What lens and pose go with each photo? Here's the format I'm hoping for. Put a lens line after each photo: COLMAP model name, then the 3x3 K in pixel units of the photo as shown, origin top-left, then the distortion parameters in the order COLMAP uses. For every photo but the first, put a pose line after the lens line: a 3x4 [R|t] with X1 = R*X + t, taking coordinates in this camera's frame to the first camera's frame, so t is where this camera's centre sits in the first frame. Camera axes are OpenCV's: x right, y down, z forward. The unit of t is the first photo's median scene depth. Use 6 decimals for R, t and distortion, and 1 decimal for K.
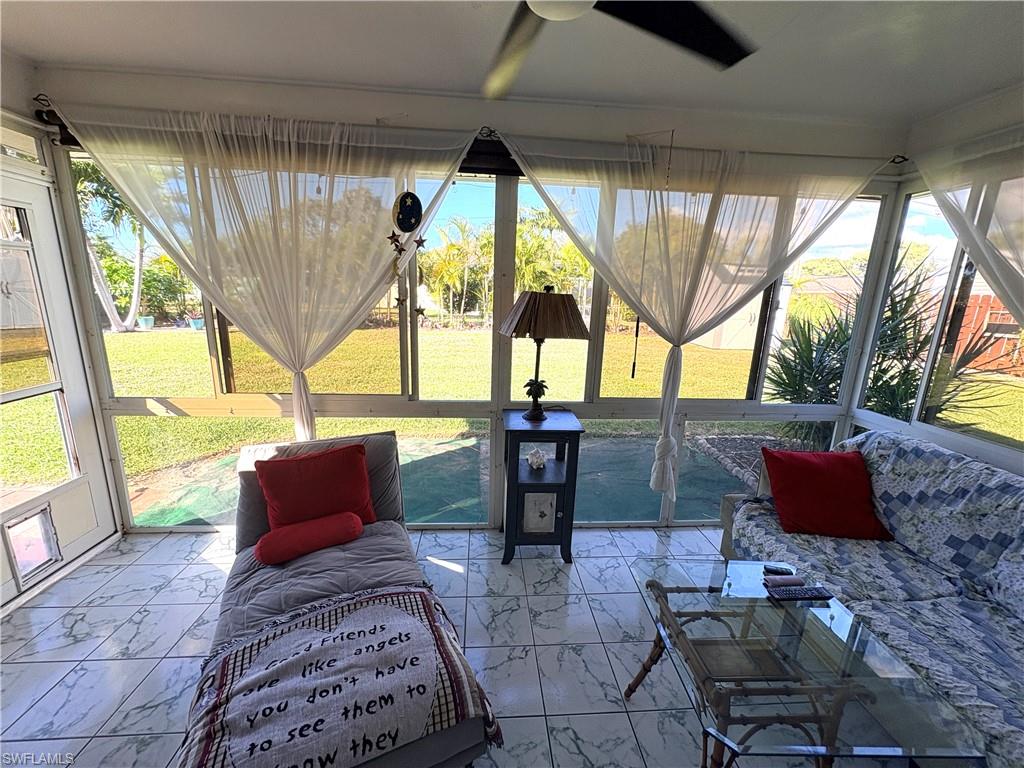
lens RADIAL K [[407.0, 0, 512.0], [0, 407.0, 384.0], [0, 0, 1]] dist [0.000470, 0.000023]
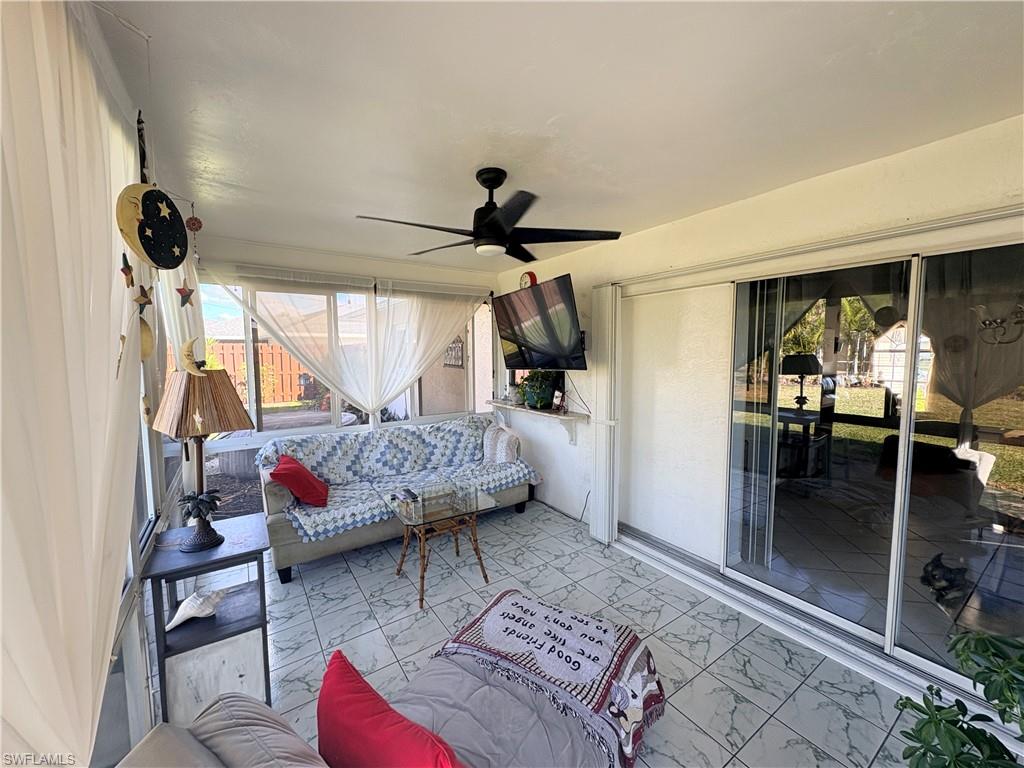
lens RADIAL K [[407.0, 0, 512.0], [0, 407.0, 384.0], [0, 0, 1]] dist [0.000470, 0.000023]
pose [[-0.499303, -0.102994, 0.860284, -1.056162], [0.178952, 0.959242, 0.218704, -0.324975], [-0.847746, 0.263149, -0.460521, 1.076703]]
